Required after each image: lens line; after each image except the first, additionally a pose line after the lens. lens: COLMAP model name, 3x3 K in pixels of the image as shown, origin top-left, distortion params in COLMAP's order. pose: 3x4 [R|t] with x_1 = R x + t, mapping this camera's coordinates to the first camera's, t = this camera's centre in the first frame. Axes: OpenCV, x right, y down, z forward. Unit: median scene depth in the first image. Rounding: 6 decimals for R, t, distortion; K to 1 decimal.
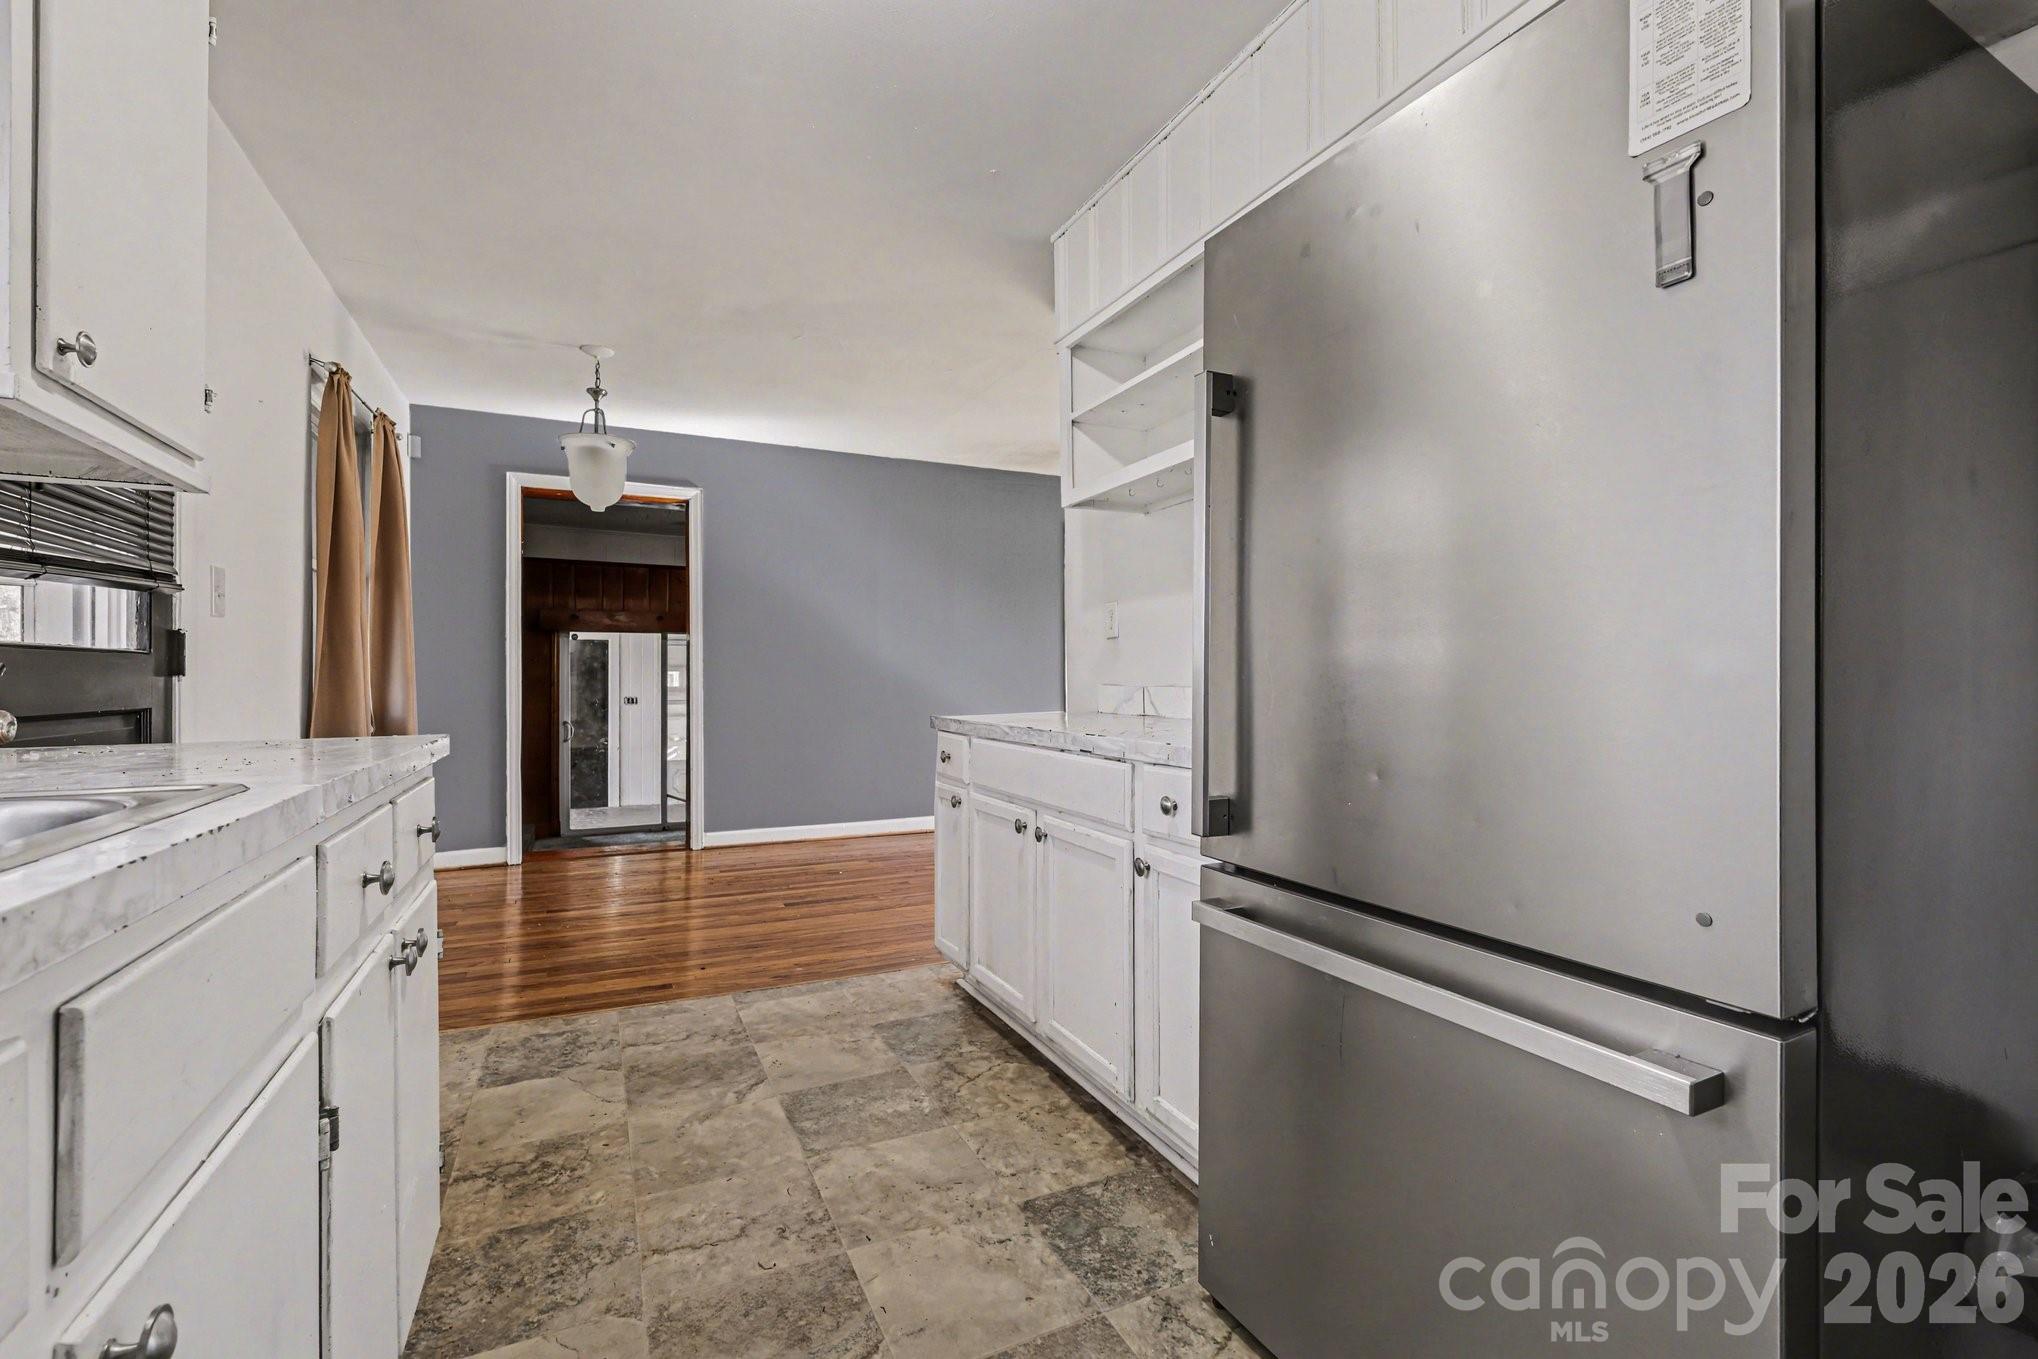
lens RADIAL K [[890.5, 0, 1034.6], [0, 890.5, 677.3], [0, 0, 1]] dist [0.007825, -0.003157]
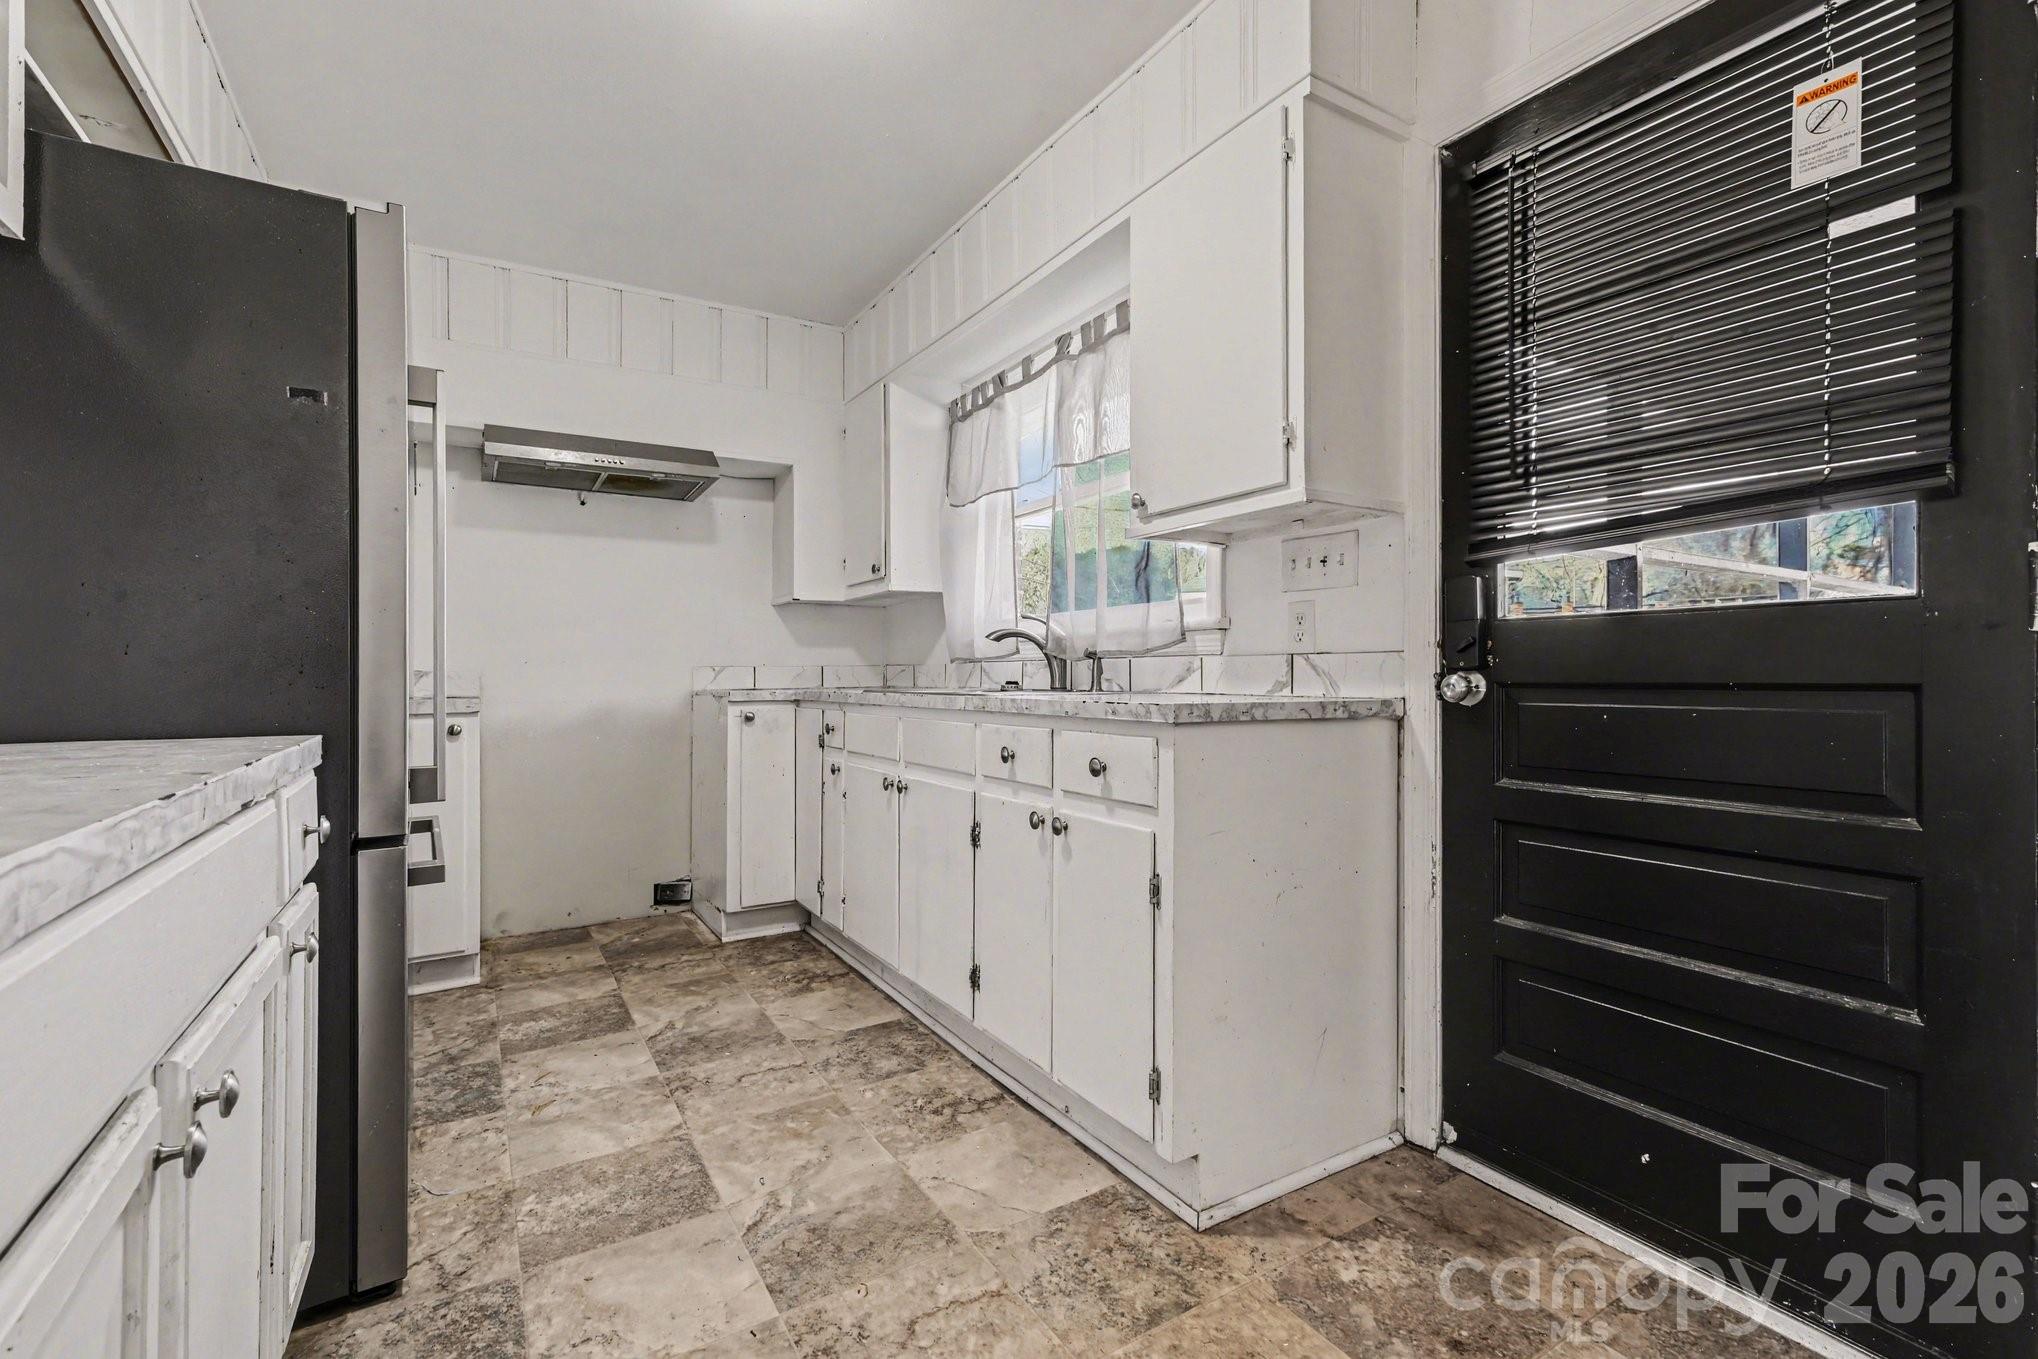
lens RADIAL K [[890.5, 0, 1025.1], [0, 890.5, 678.7], [0, 0, 1]] dist [0.007825, -0.003157]
pose [[-0.995272, 0.011265, -0.096477, -0.520457], [0.010719, 0.999924, 0.006168, 0.017220], [0.096539, 0.005105, -0.995316, 1.951398]]
